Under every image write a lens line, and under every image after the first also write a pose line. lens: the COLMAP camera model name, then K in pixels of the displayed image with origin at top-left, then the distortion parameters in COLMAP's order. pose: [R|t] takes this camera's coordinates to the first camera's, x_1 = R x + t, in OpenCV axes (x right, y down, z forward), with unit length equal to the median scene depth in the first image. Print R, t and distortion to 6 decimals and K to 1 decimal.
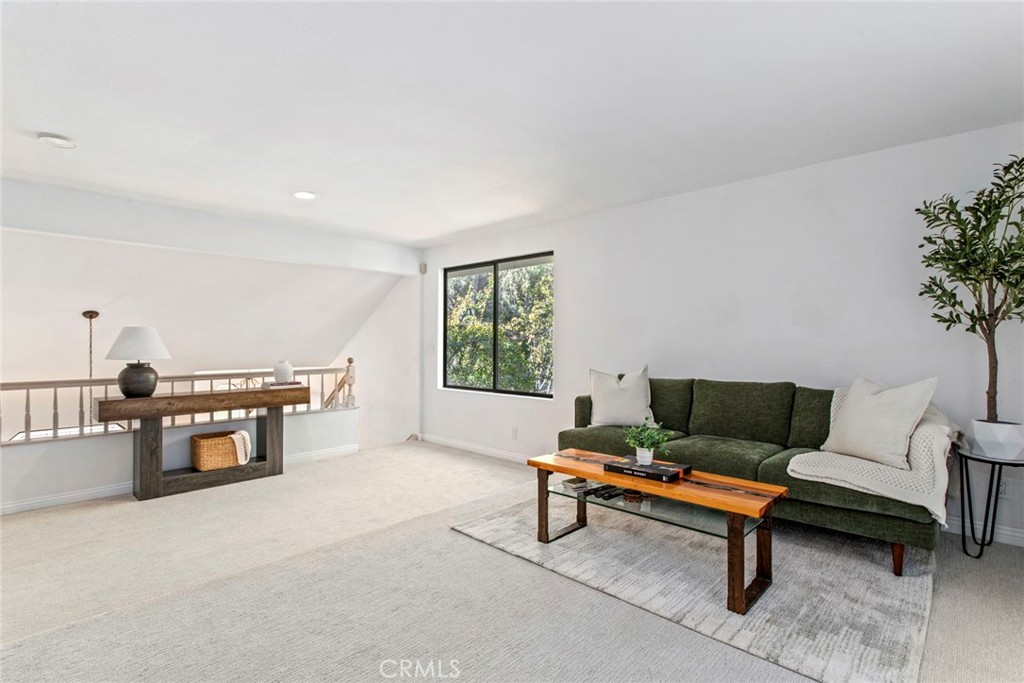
lens RADIAL K [[483.9, 0, 509.4], [0, 483.9, 336.8], [0, 0, 1]] dist [0.002937, -0.001747]
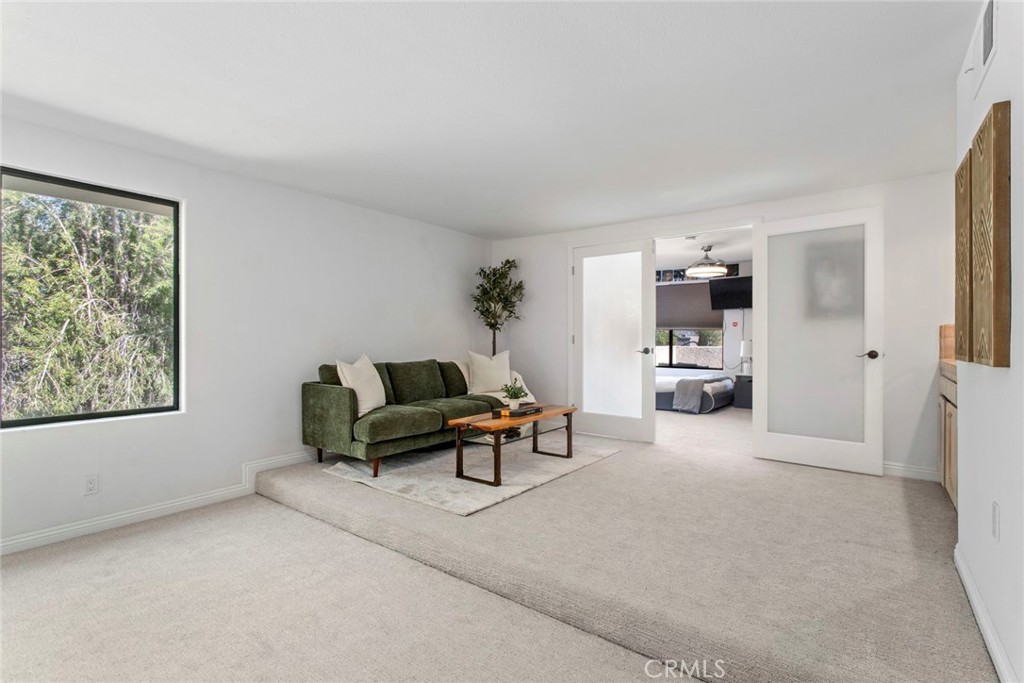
lens RADIAL K [[483.9, 0, 526.9], [0, 483.9, 343.0], [0, 0, 1]] dist [0.002937, -0.001747]
pose [[-0.126521, -0.010798, 0.991905, -1.225443], [-0.023854, 0.999685, 0.007840, 0.023804], [-0.991677, -0.022669, -0.126739, 1.086778]]
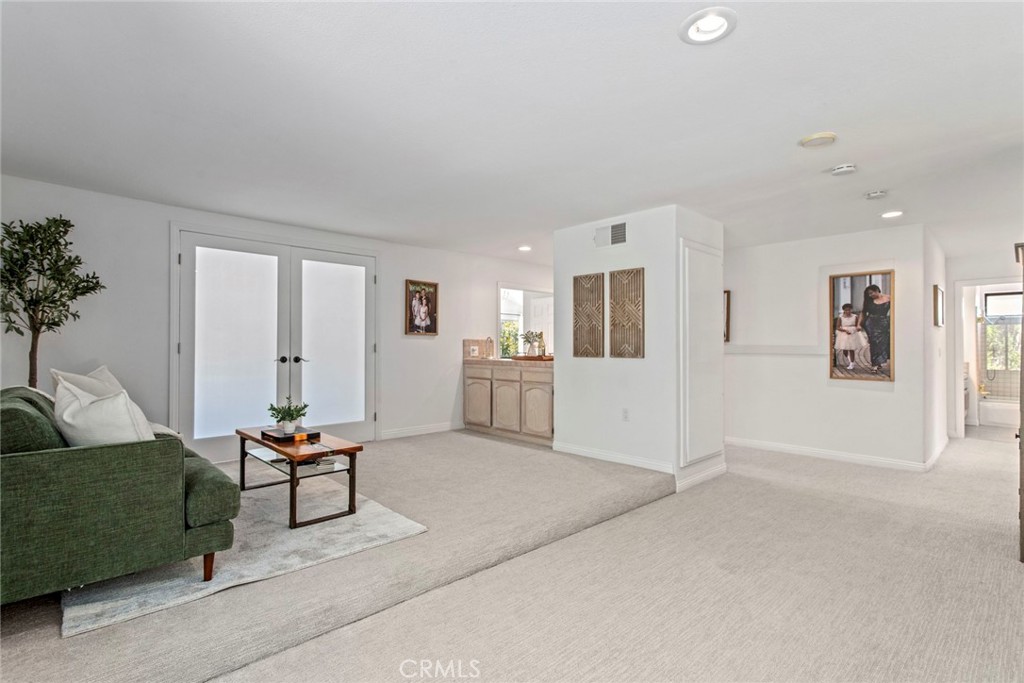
lens RADIAL K [[483.9, 0, 506.6], [0, 483.9, 343.7], [0, 0, 1]] dist [0.002937, -0.001747]
pose [[-0.998294, -0.001265, 0.058373, -0.363469], [-0.003073, 0.999518, -0.030894, 0.051355], [-0.058306, -0.031021, -0.997817, 2.130138]]
